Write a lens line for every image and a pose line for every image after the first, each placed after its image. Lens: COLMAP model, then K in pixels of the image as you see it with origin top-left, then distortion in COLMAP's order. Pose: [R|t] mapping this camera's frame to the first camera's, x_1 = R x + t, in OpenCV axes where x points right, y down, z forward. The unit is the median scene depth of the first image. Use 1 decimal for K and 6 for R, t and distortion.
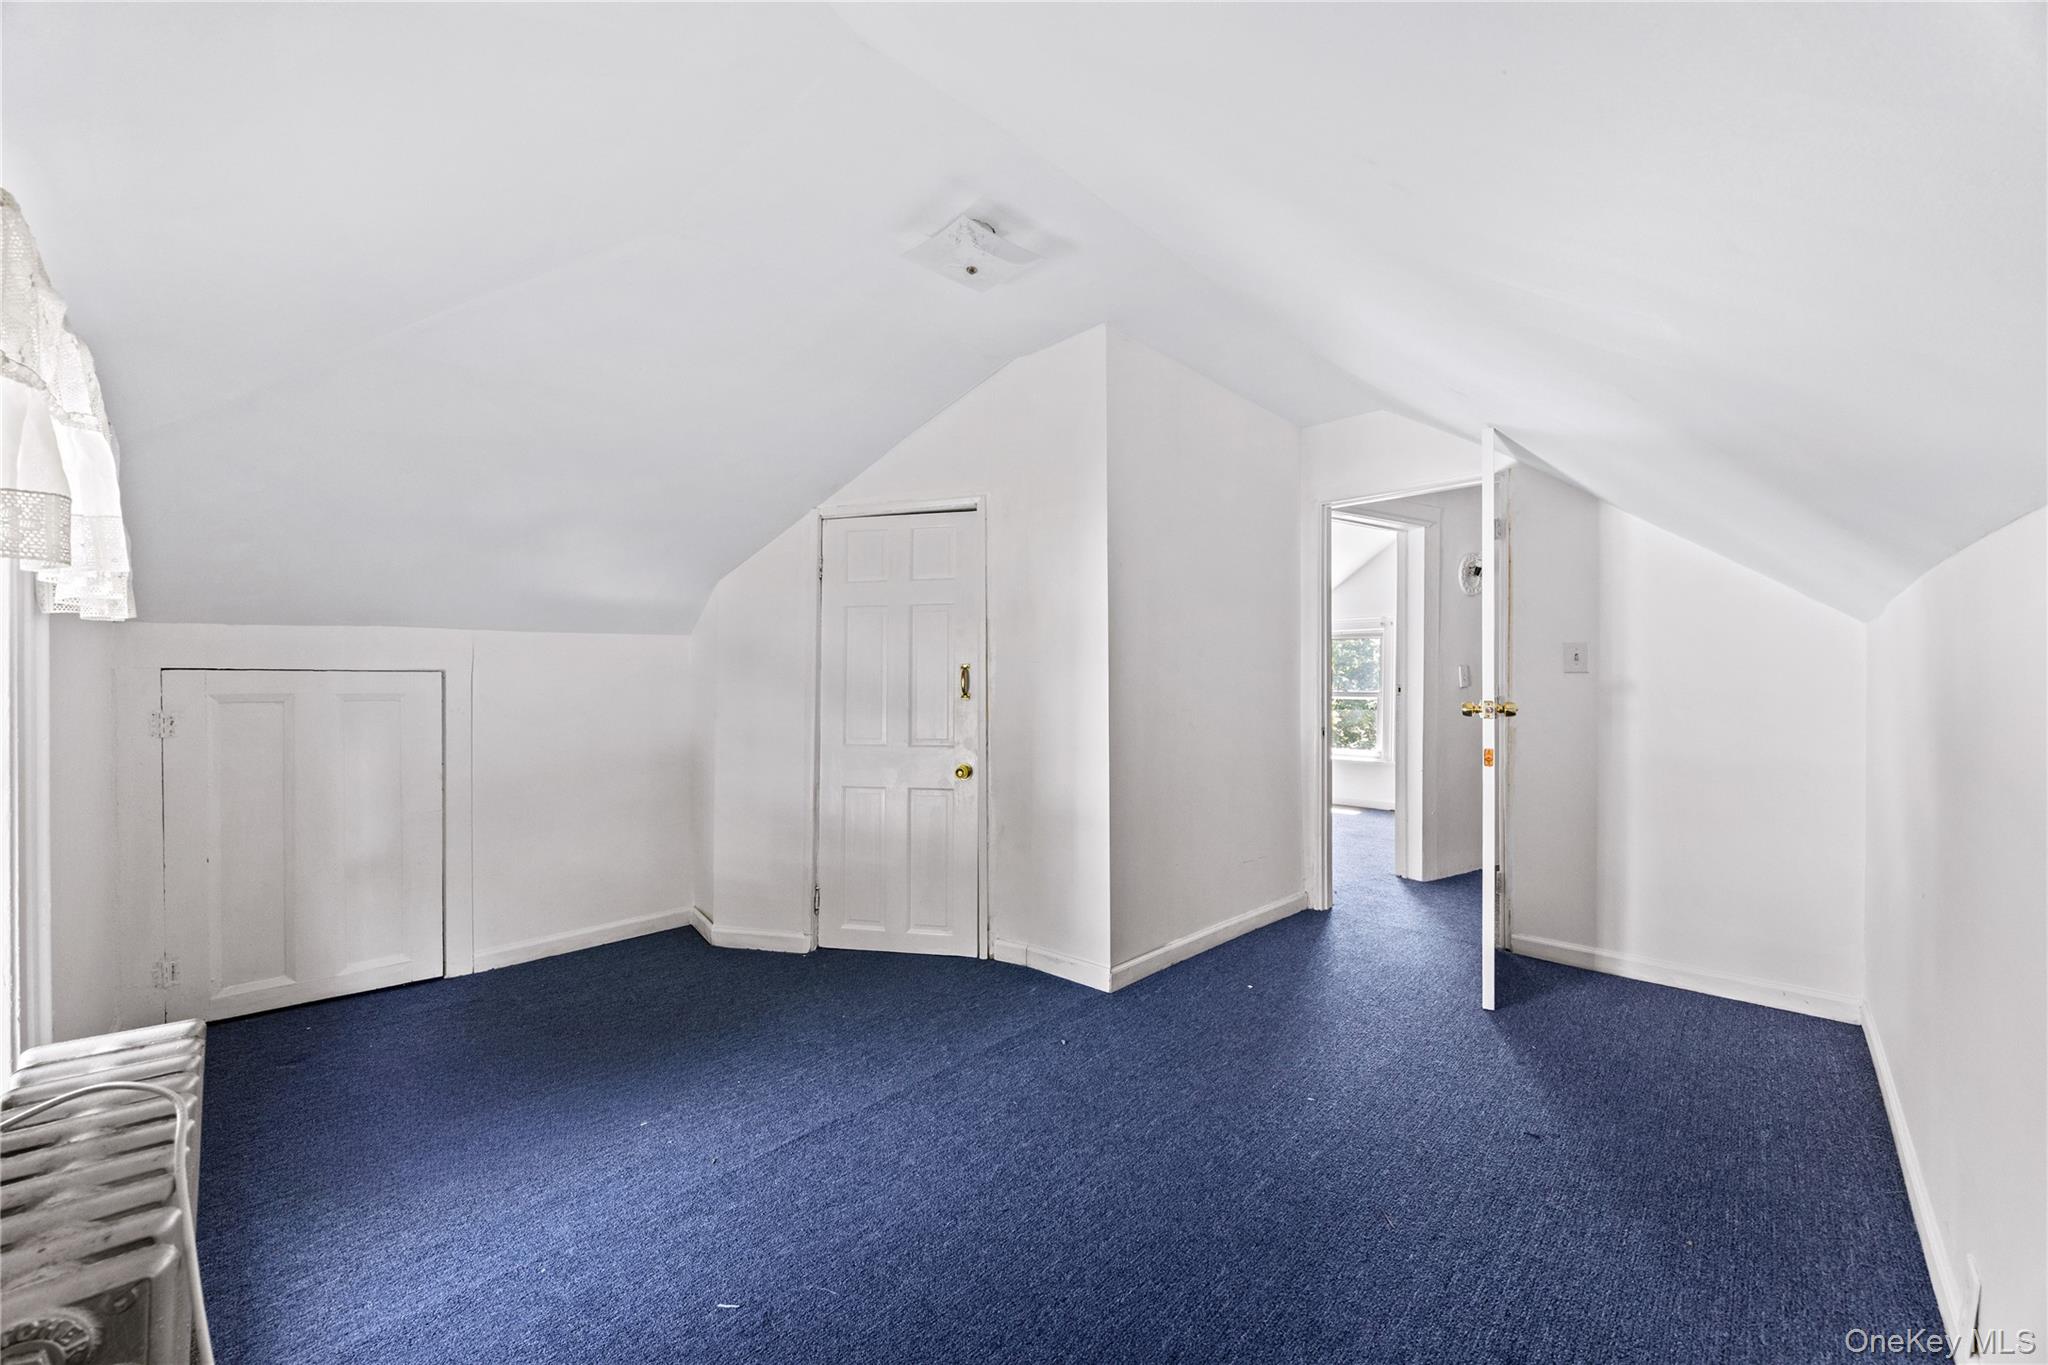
lens RADIAL K [[785.7, 0, 1017.1], [0, 785.7, 685.7], [0, 0, 1]] dist [0.002467, -0.000609]
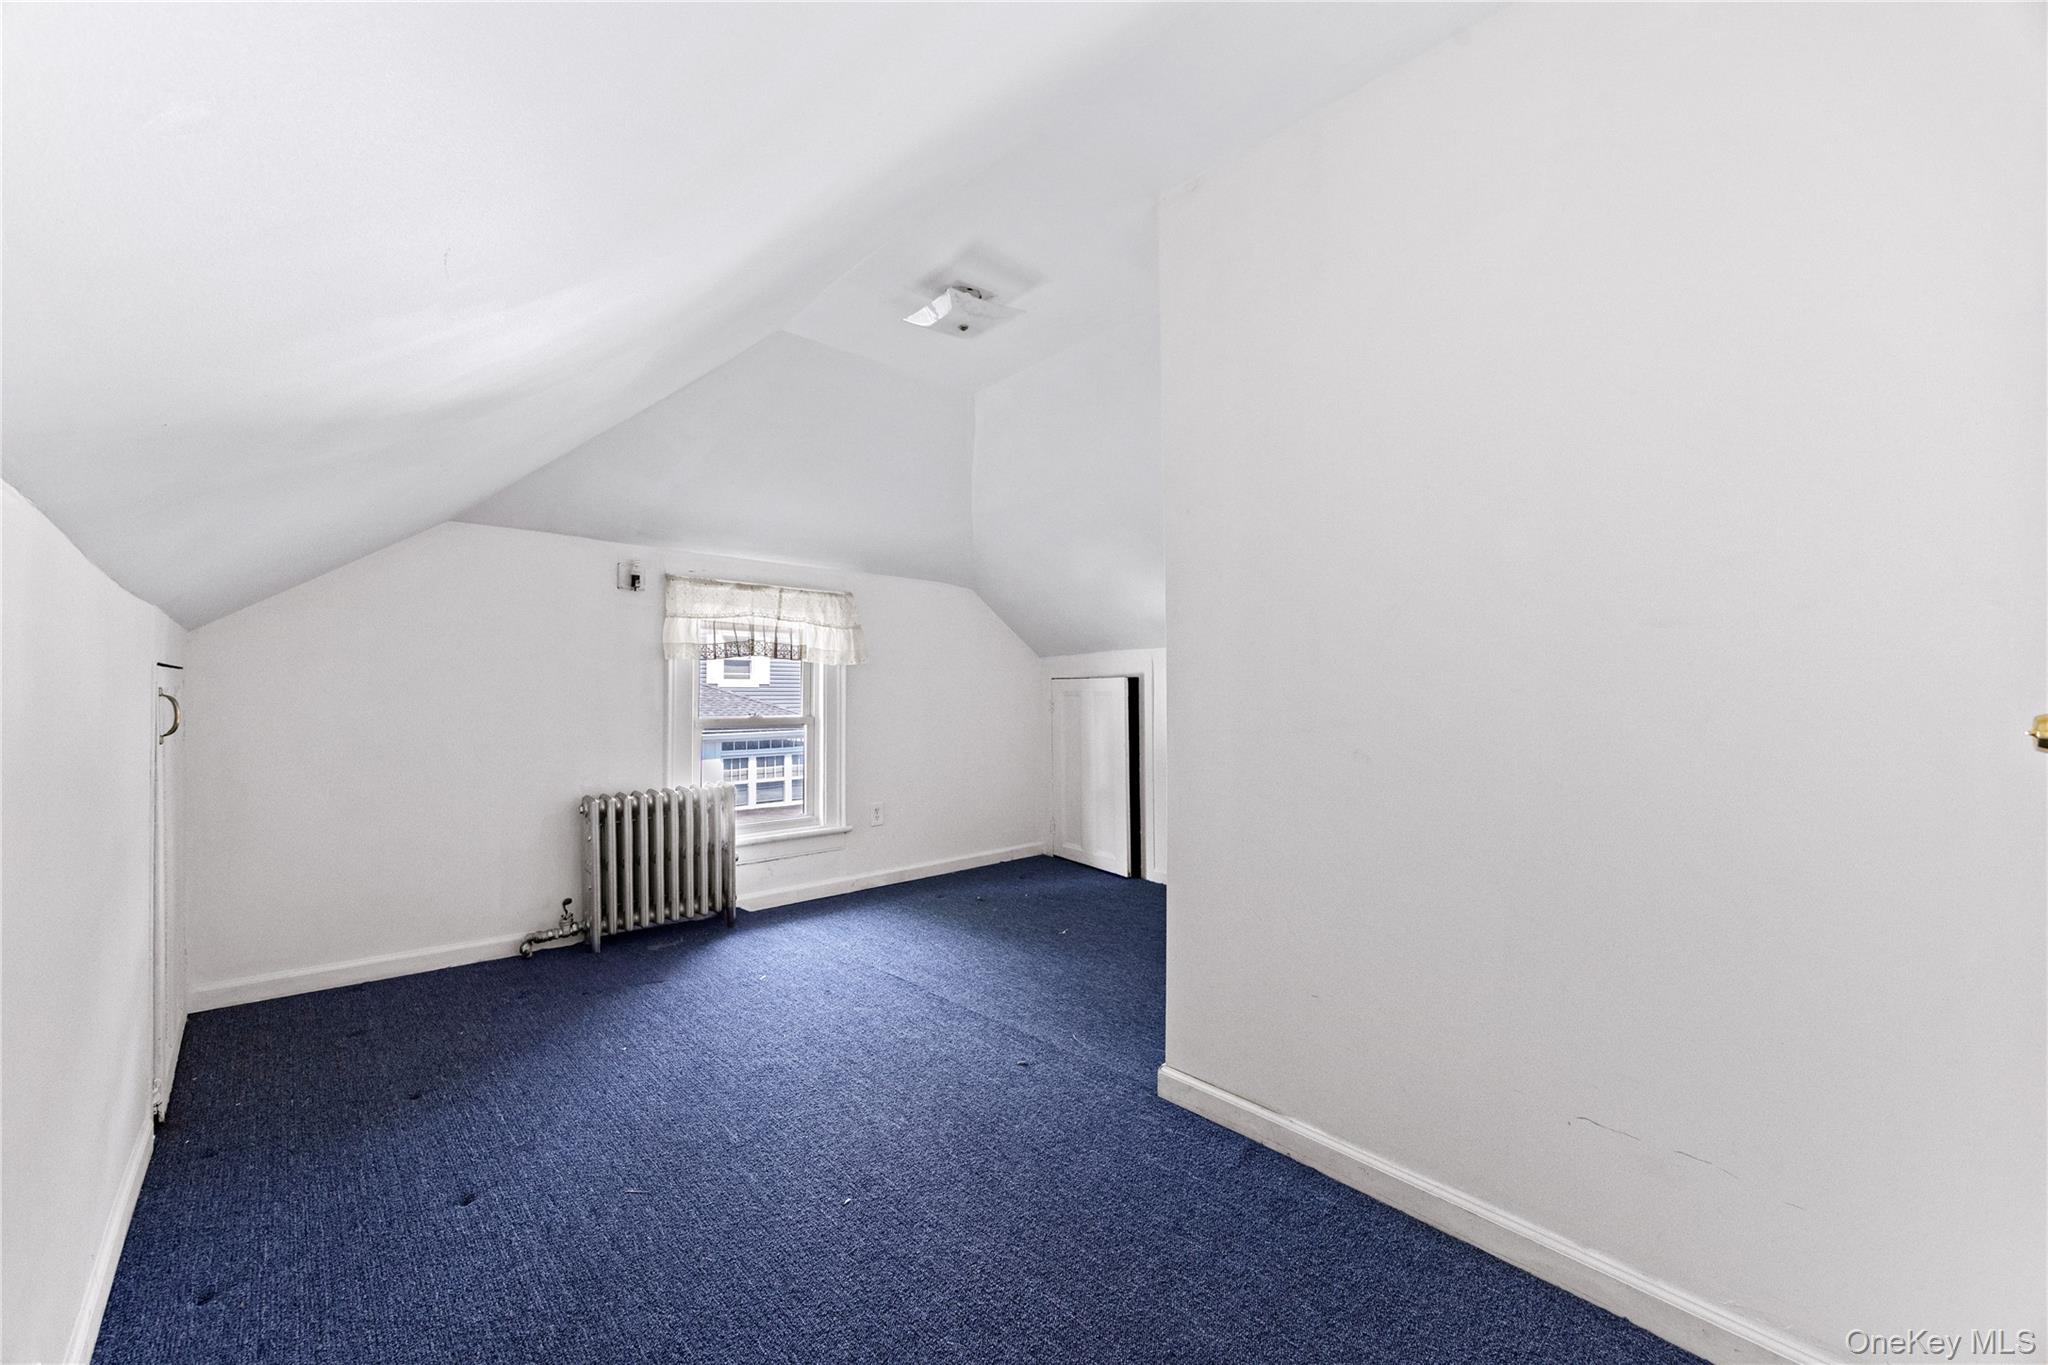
lens RADIAL K [[785.7, 0, 1017.0], [0, 785.7, 688.6], [0, 0, 1]] dist [0.002467, -0.000609]
pose [[-0.046071, -0.001894, -0.998936, 0.914827], [0.000782, 0.999998, -0.001932, 0.008064], [0.998938, -0.000870, -0.046070, 0.950878]]
